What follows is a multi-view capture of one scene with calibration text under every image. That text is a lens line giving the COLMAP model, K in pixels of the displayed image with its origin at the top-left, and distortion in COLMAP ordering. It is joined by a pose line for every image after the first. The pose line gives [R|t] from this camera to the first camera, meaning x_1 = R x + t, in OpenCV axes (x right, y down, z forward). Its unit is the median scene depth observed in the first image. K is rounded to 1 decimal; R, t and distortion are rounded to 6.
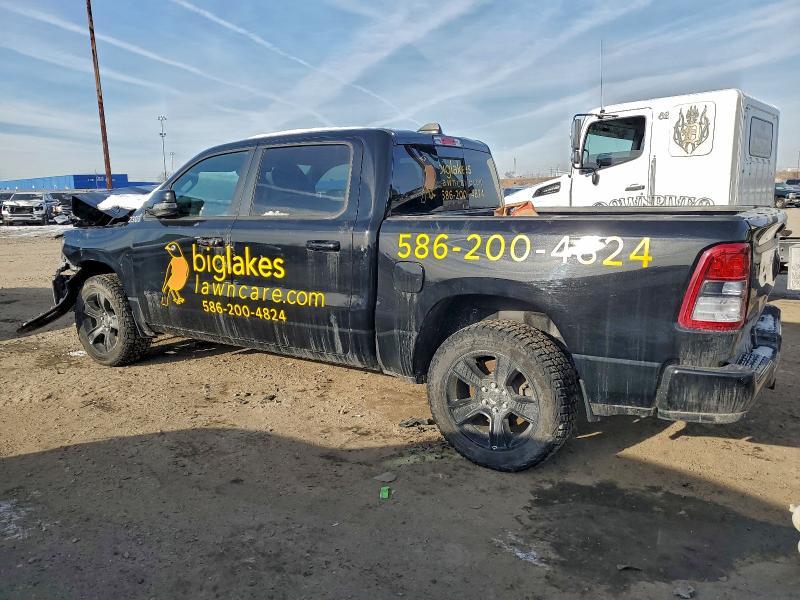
lens RADIAL K [[583.5, 0, 395.6], [0, 583.5, 296.9], [0, 0, 1]] dist [0.050674, -0.017939]
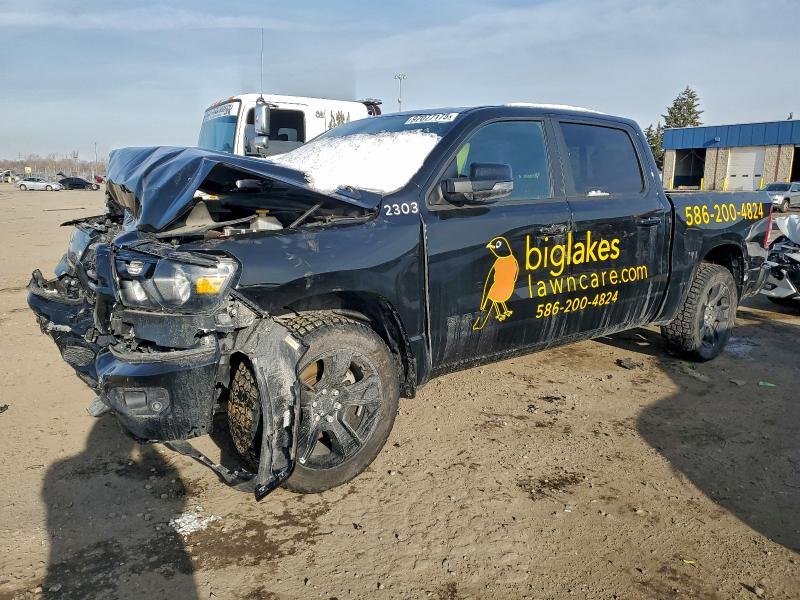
lens RADIAL K [[583.5, 0, 396.2], [0, 583.5, 302.8], [0, 0, 1]] dist [0.050674, -0.017939]
pose [[0.347957, -0.171727, 0.921648, -1.175176], [0.152359, 0.980370, 0.125147, -0.131132], [-0.925047, 0.096876, 0.367291, 0.923470]]
